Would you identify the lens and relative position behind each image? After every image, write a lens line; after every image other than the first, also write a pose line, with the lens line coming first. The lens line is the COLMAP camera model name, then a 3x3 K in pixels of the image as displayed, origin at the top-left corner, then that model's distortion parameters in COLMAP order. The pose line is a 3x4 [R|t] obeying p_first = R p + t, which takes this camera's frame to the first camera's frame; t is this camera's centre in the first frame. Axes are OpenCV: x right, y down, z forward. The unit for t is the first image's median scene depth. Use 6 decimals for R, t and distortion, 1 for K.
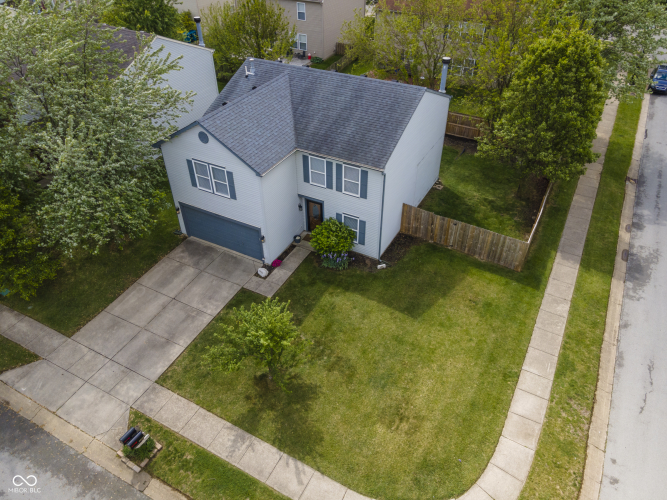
lens RADIAL K [[486.0, 0, 331.3], [0, 486.0, 250.8], [0, 0, 1]] dist [0.036851, 0.012539]
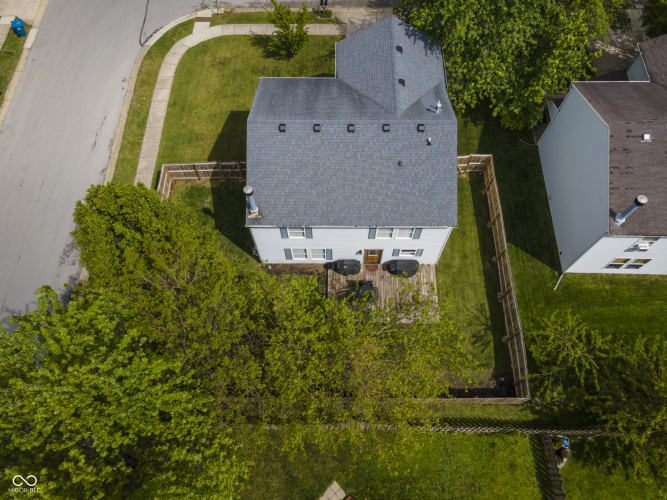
lens RADIAL K [[486.0, 0, 331.3], [0, 486.0, 250.8], [0, 0, 1]] dist [0.036851, 0.012539]
pose [[-0.883801, 0.428523, -0.187788, 0.358768], [-0.276170, -0.153834, 0.948718, -1.445135], [0.377659, 0.890339, 0.254304, 1.069077]]
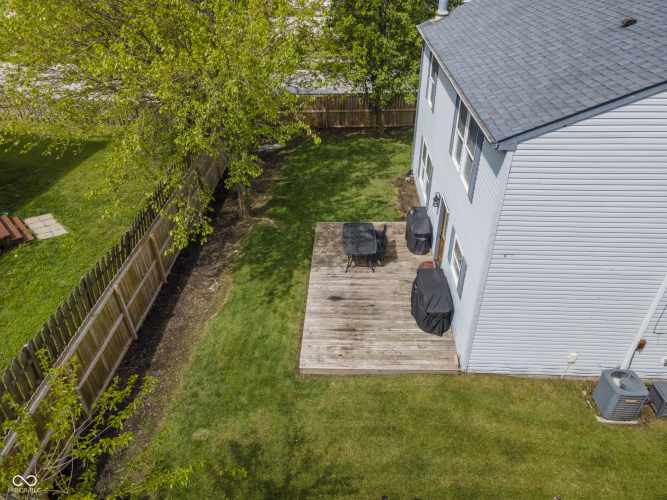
lens RADIAL K [[486.0, 0, 331.3], [0, 486.0, 250.8], [0, 0, 1]] dist [0.036851, 0.012539]
pose [[-0.449016, -0.491052, 0.746493, -0.335397], [0.561308, 0.495008, 0.663250, -0.765522], [-0.695210, 0.716823, 0.053365, 1.501594]]
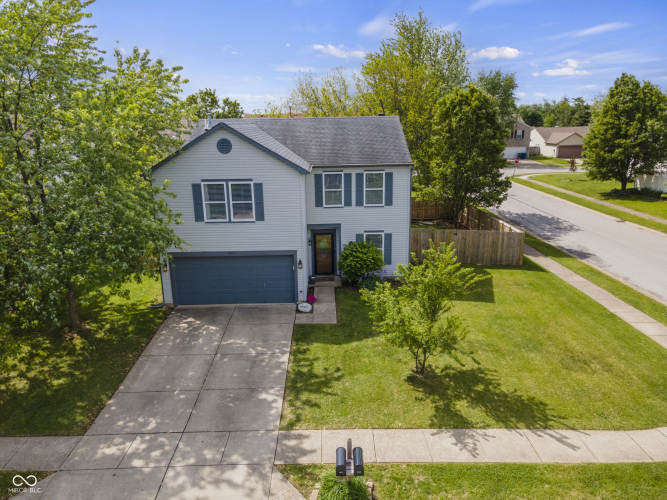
lens RADIAL K [[486.0, 0, 331.3], [0, 486.0, 250.8], [0, 0, 1]] dist [0.036851, 0.012539]
pose [[0.874438, -0.130651, 0.467213, -0.489429], [0.307277, 0.894406, -0.324991, 0.246252], [-0.375417, 0.427748, 0.822249, 0.297925]]
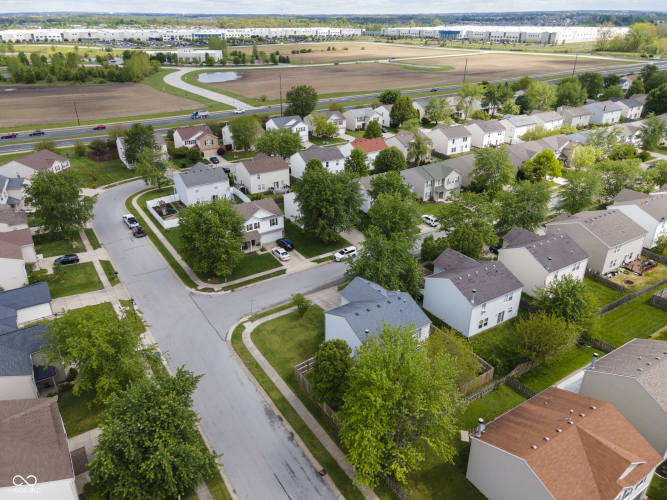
lens RADIAL K [[486.0, 0, 331.3], [0, 486.0, 250.8], [0, 0, 1]] dist [0.036851, 0.012539]
pose [[-0.473780, 0.393198, -0.787990, 2.174567], [-0.539831, 0.577288, 0.612634, -2.127028], [0.695784, 0.715635, -0.061247, 0.875263]]
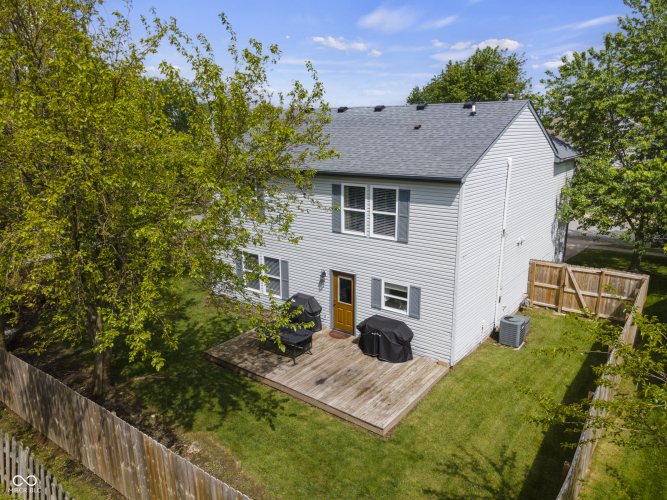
lens RADIAL K [[486.0, 0, 331.3], [0, 486.0, 250.8], [0, 0, 1]] dist [0.036851, 0.012539]
pose [[-0.987120, -0.023522, 0.158244, -0.046129], [0.111473, 0.608359, 0.785794, -0.899197], [-0.114753, 0.793313, -0.597902, 1.782551]]
